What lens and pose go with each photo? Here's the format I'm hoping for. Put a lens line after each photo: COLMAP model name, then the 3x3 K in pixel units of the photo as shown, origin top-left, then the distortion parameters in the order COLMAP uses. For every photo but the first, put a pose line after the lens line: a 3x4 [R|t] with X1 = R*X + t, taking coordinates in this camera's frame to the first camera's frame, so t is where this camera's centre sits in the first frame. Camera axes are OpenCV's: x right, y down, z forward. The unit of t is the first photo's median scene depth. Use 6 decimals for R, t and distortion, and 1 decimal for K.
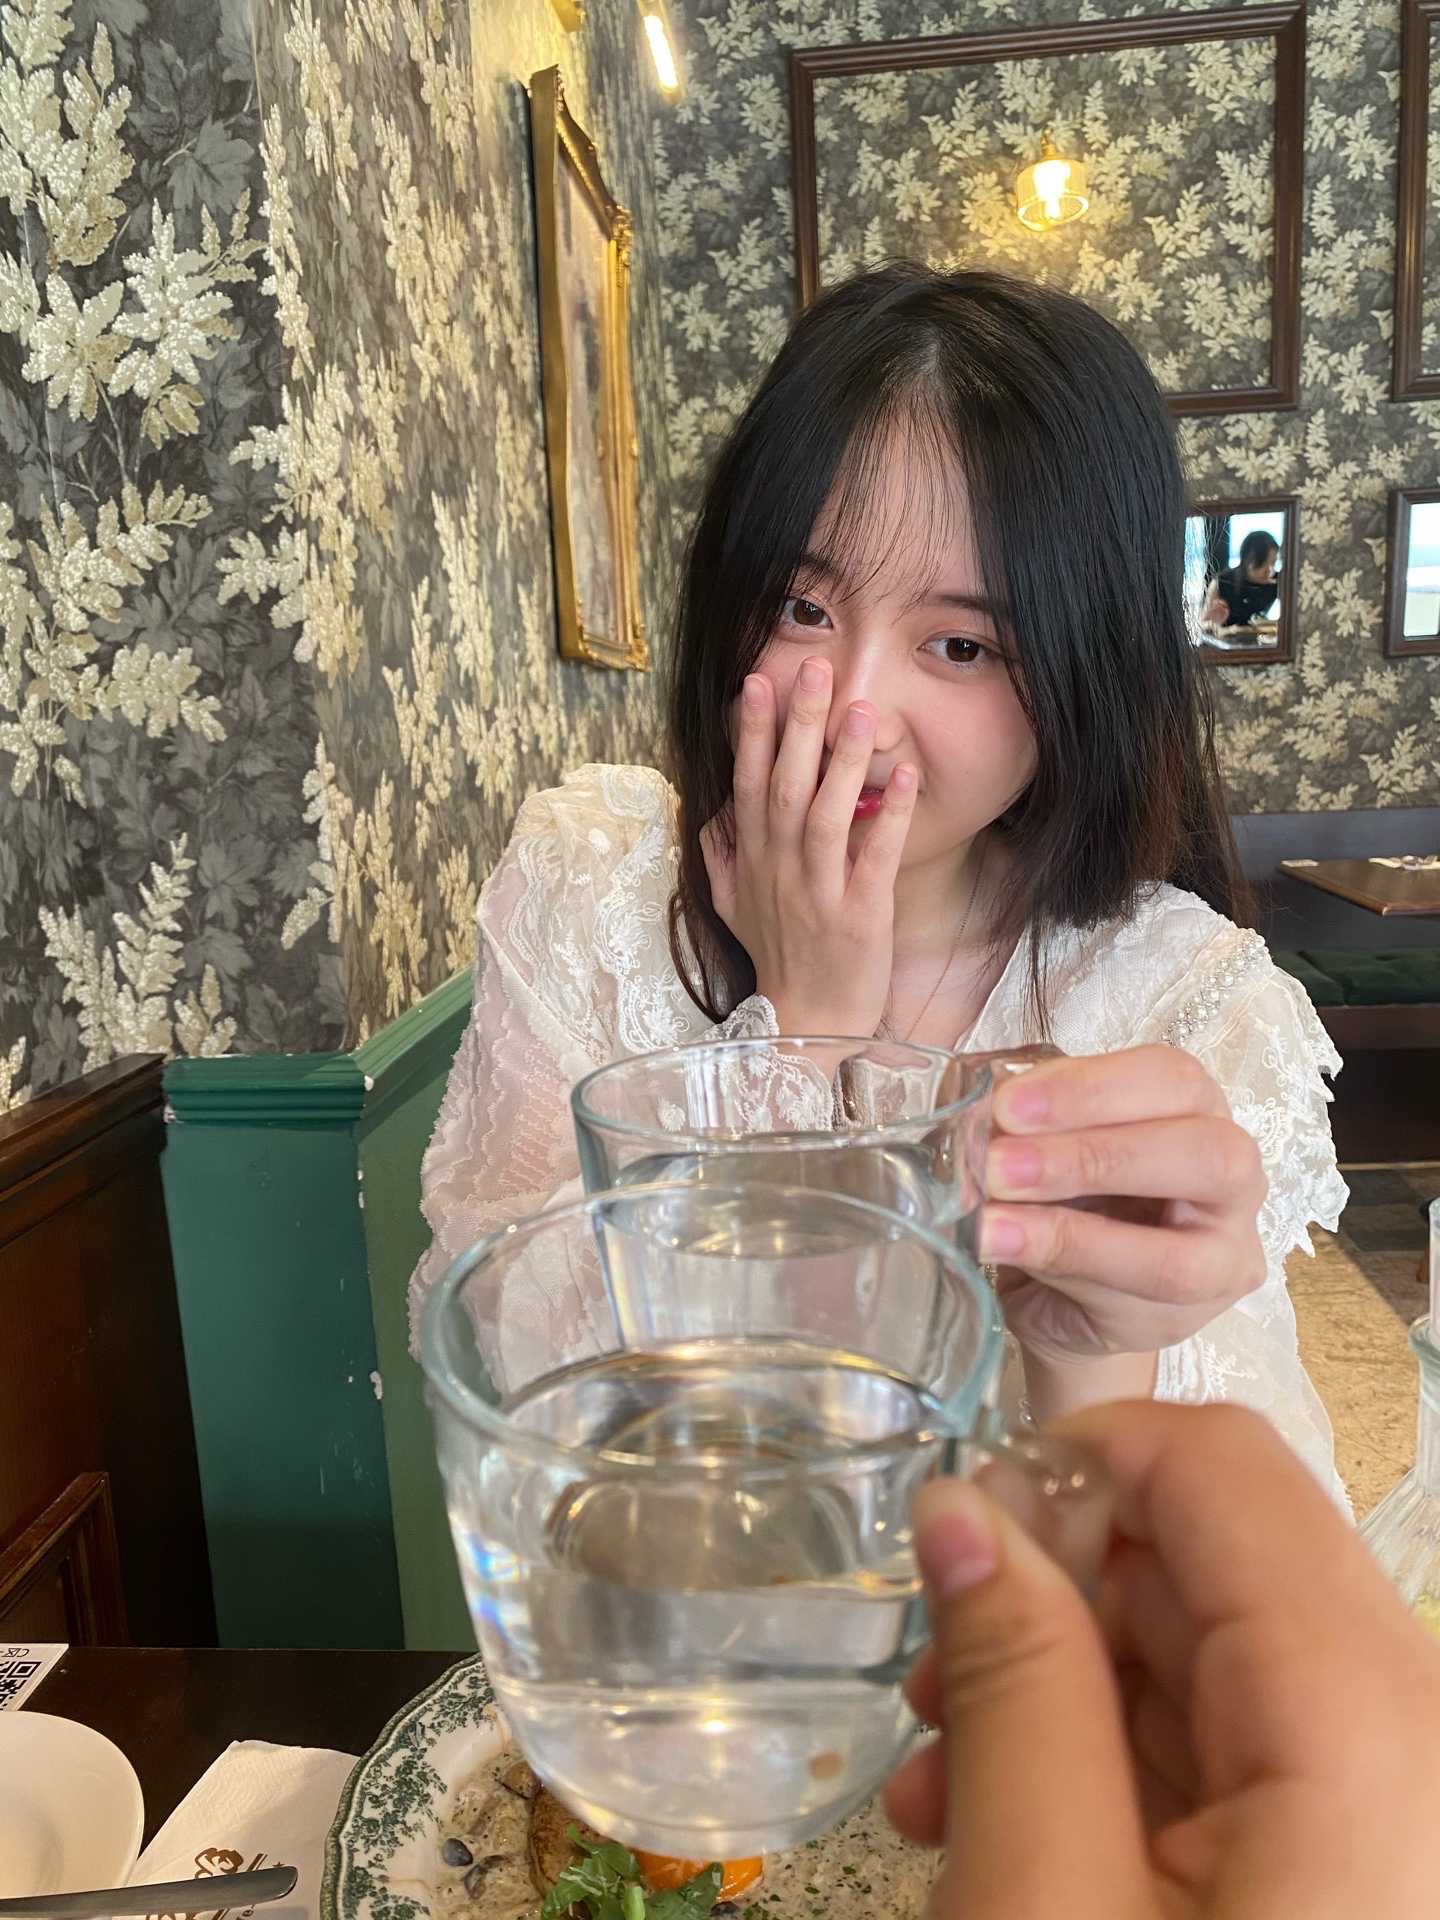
lens RADIAL K [[1459.2, 0, 711.1], [0, 1459.2, 952.3], [0, 0, 1]] dist [-0.009425, 0.021317]
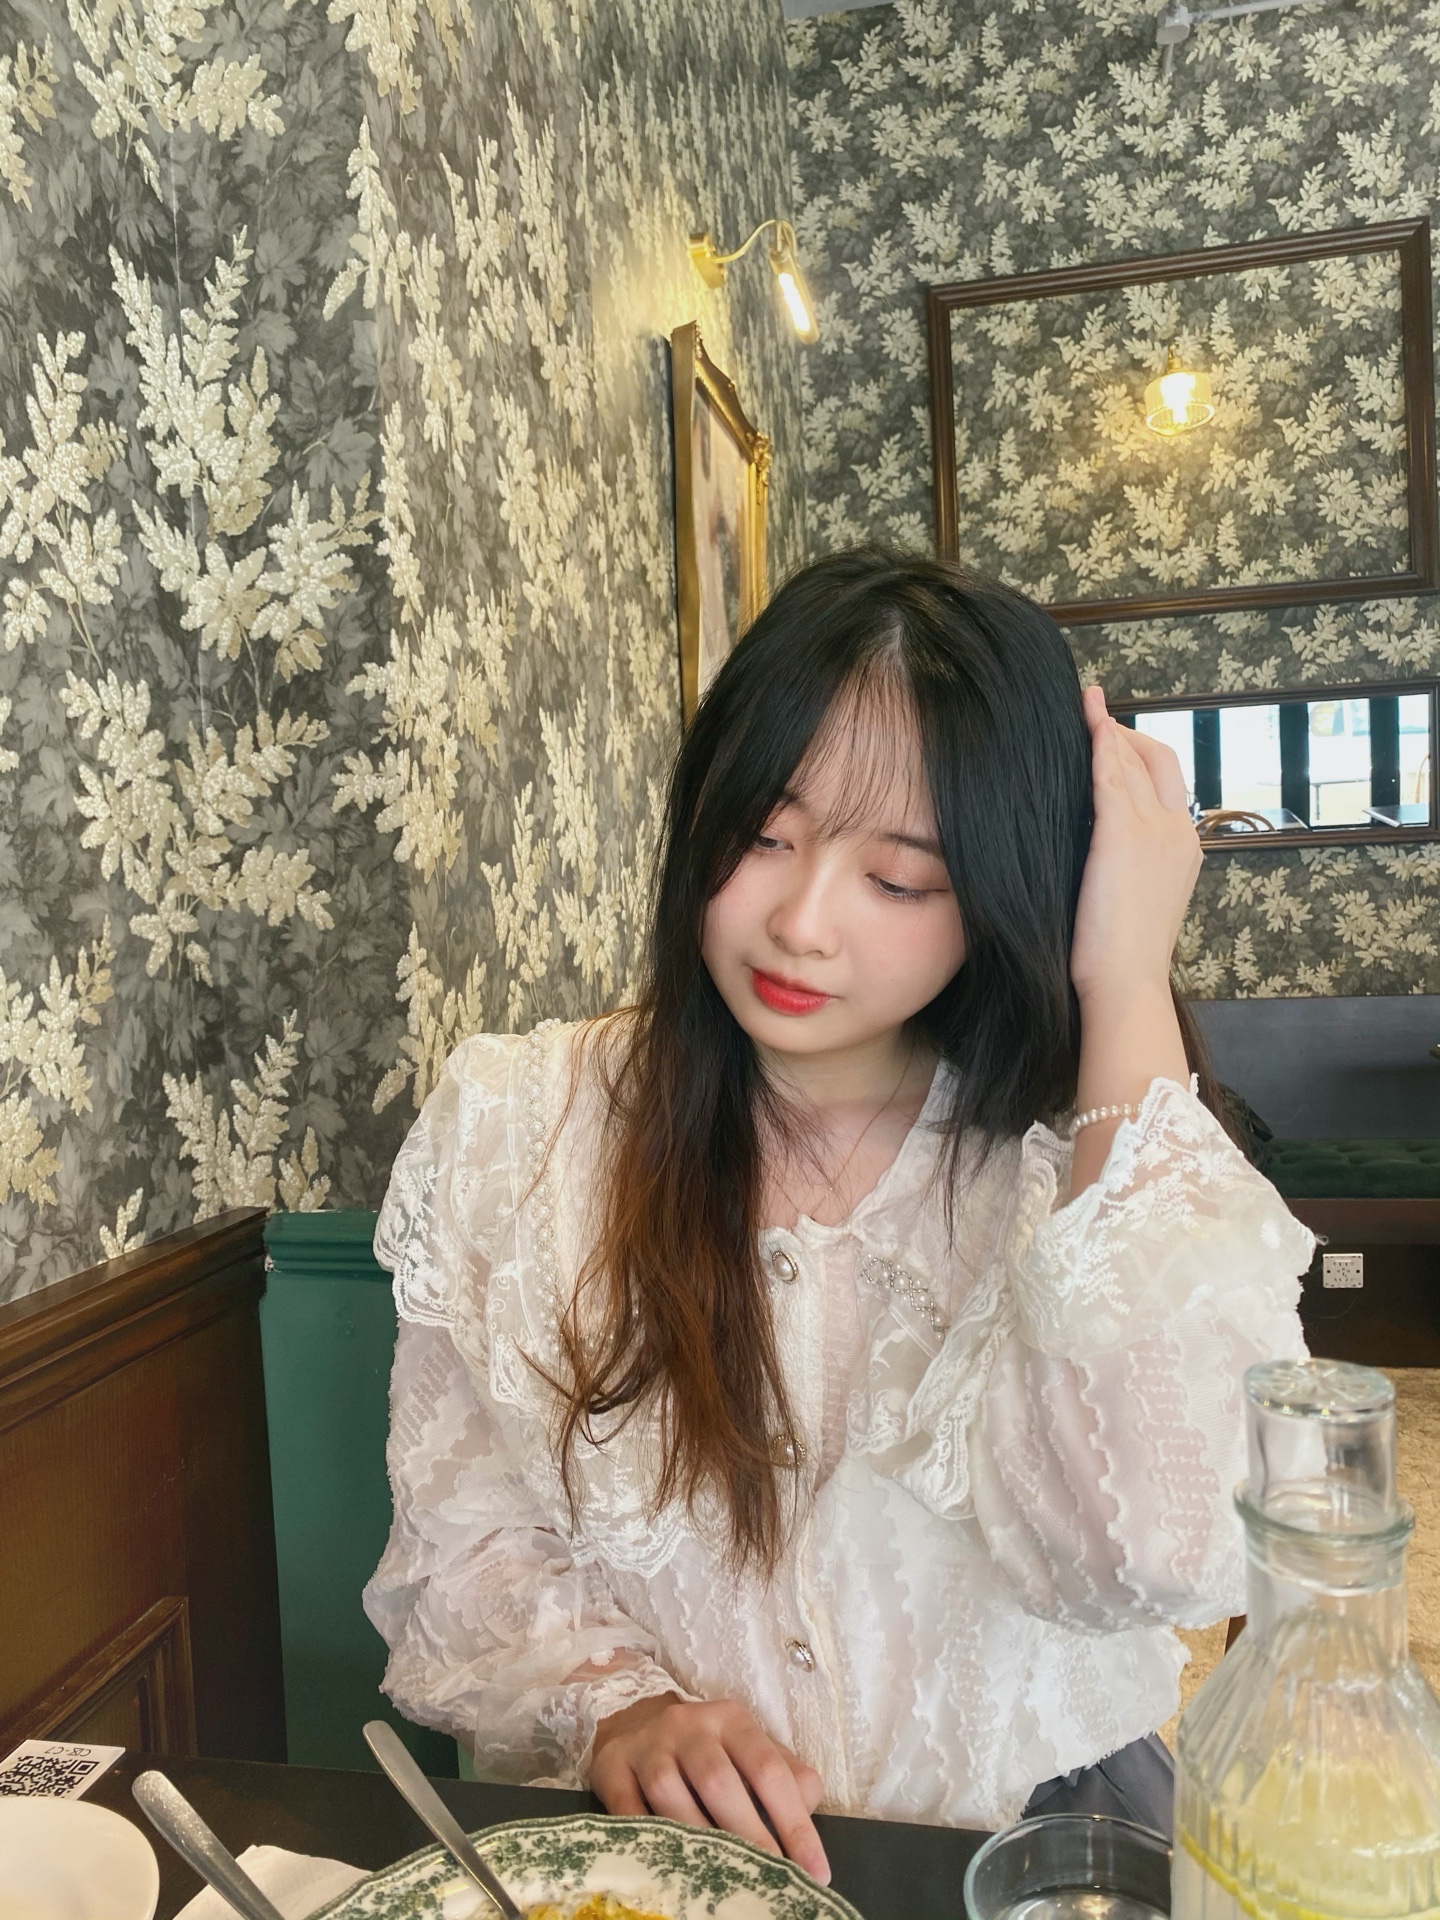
lens RADIAL K [[1453.1, 0, 697.9], [0, 1453.1, 934.8], [0, 0, 1]] dist [0.009900, -0.005728]
pose [[0.992238, 0.003955, -0.124287, 0.076187], [-0.020086, 0.991466, -0.128808, -0.000162], [0.122717, 0.130305, 0.983850, -0.067254]]
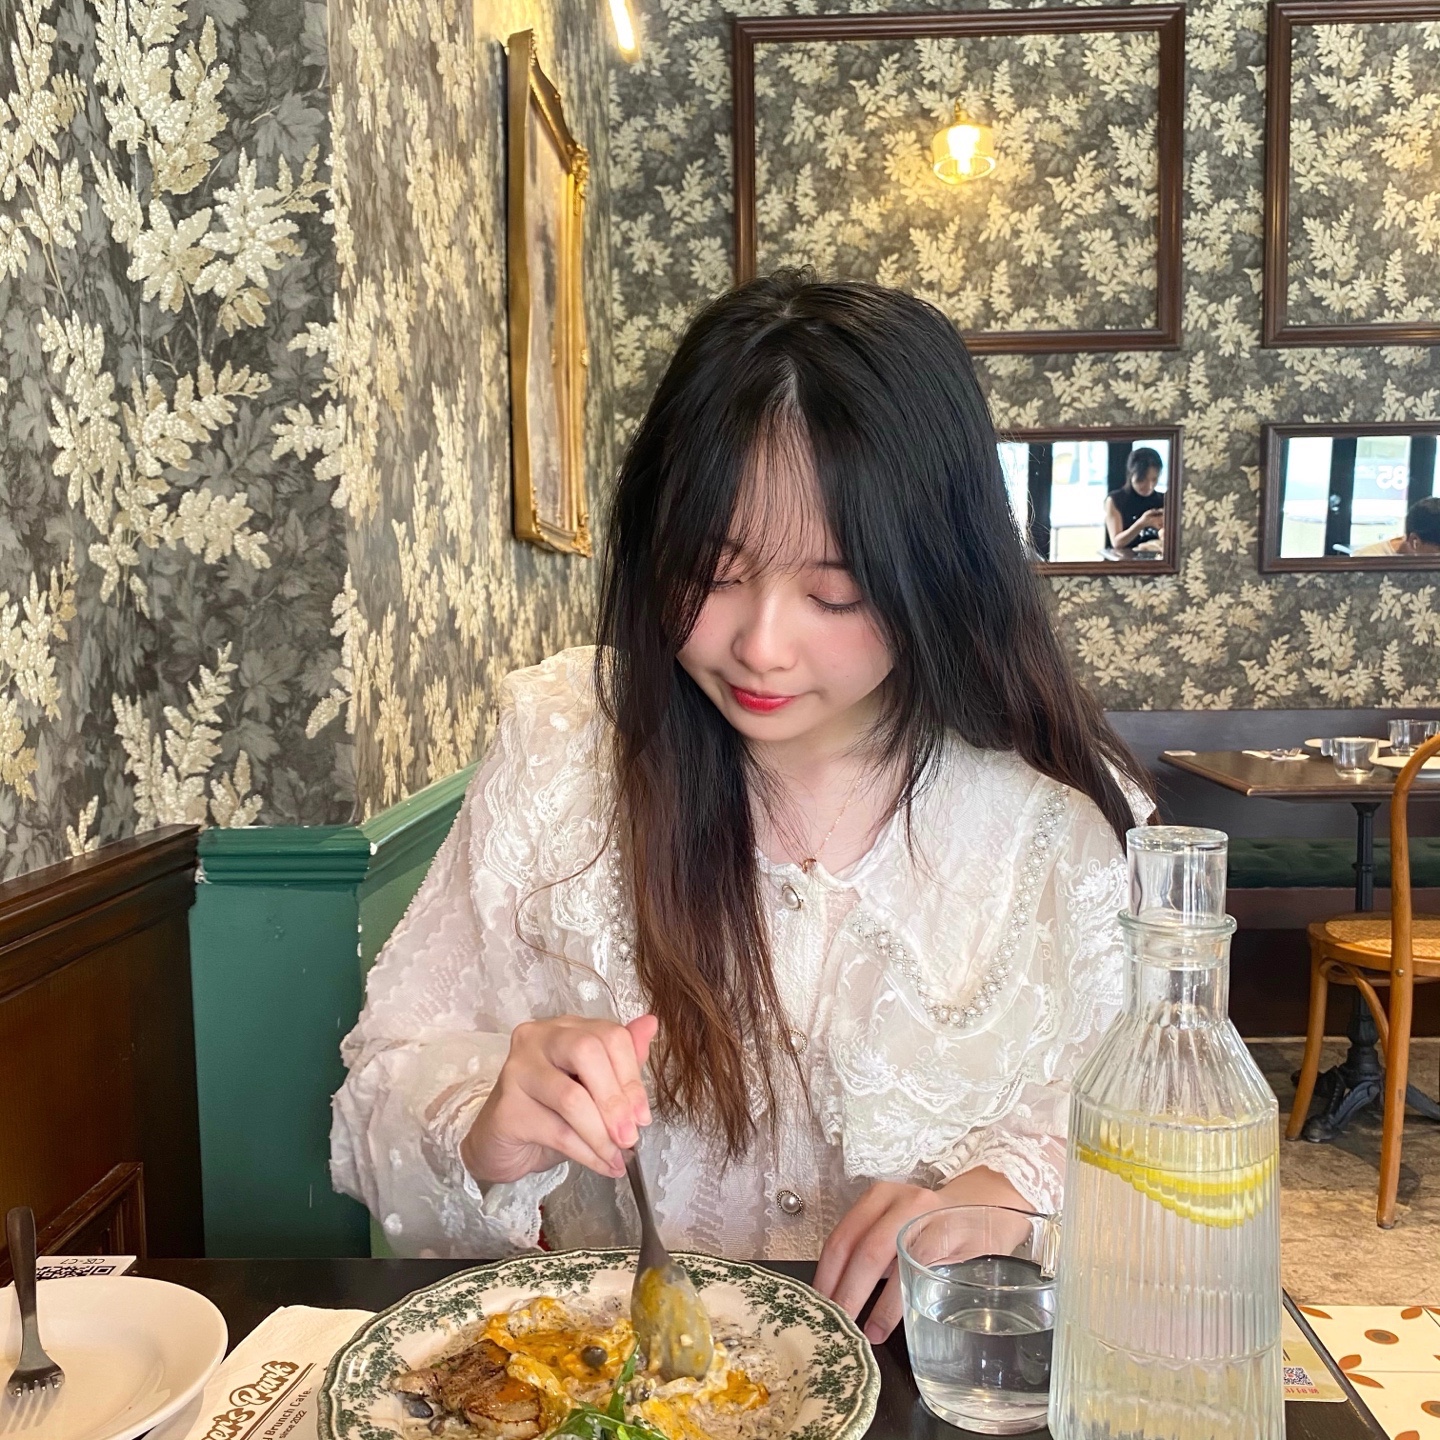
lens RADIAL K [[1449.4, 0, 720.0], [0, 1449.4, 720.0], [0, 0, 1]] dist [0.006483, -0.004581]
pose [[0.997844, 0.030731, 0.057997, -0.015819], [-0.025268, 0.995376, -0.092673, 0.073494], [-0.060577, 0.091008, 0.994006, -0.197480]]
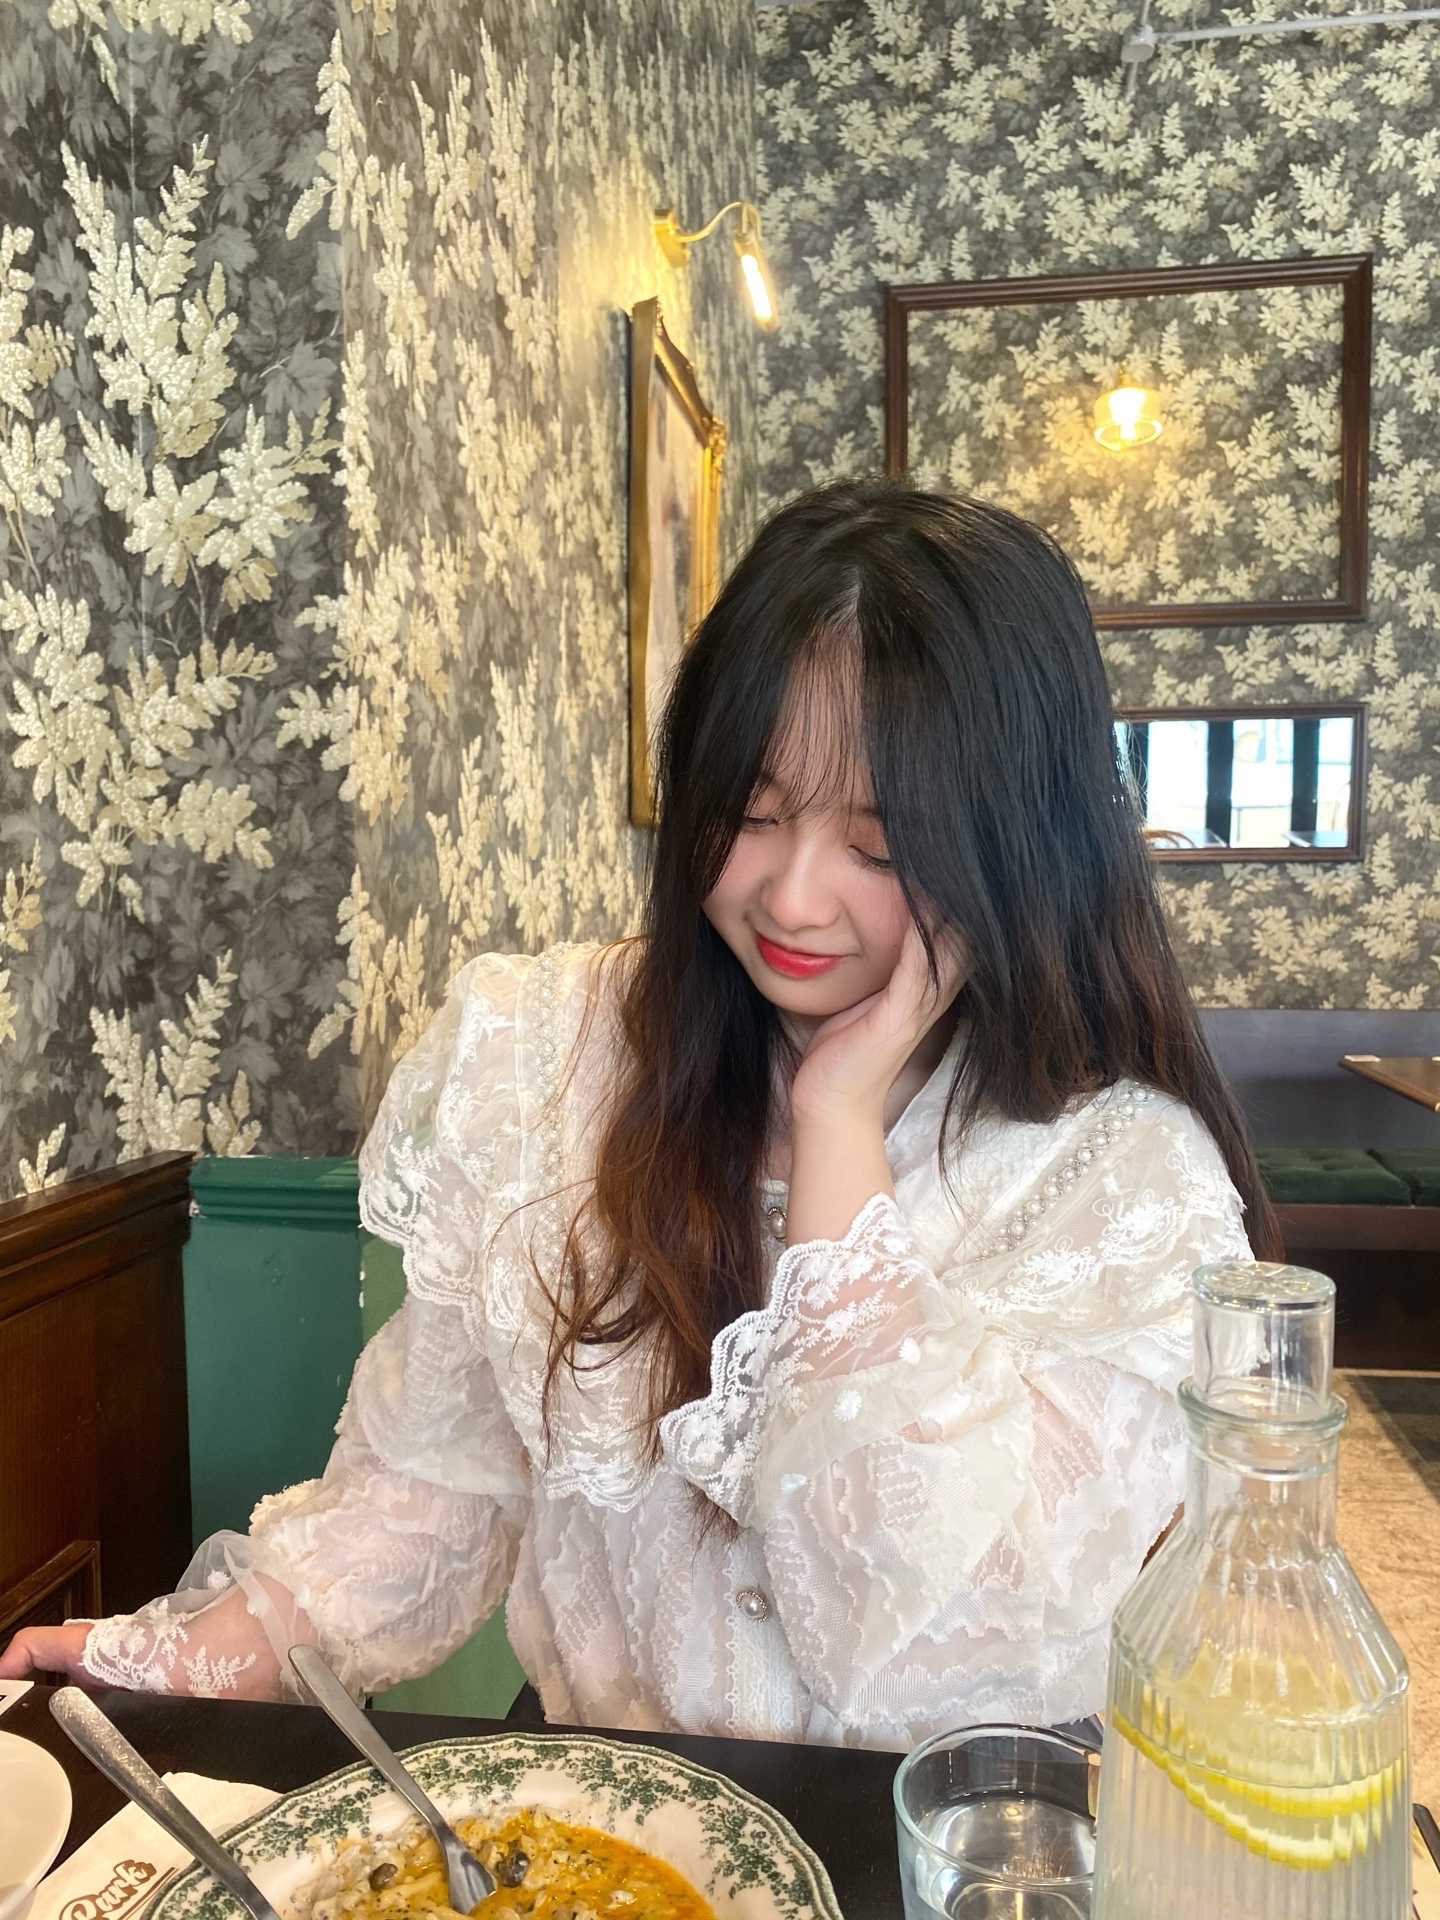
lens RADIAL K [[1459.3, 0, 737.4], [0, 1459.3, 958.6], [0, 0, 1]] dist [-0.007834, 0.022326]
pose [[0.997833, 0.044383, -0.048576, 0.064395], [-0.049813, 0.991887, -0.116959, 0.029696], [0.042991, 0.119125, 0.991948, -0.064845]]
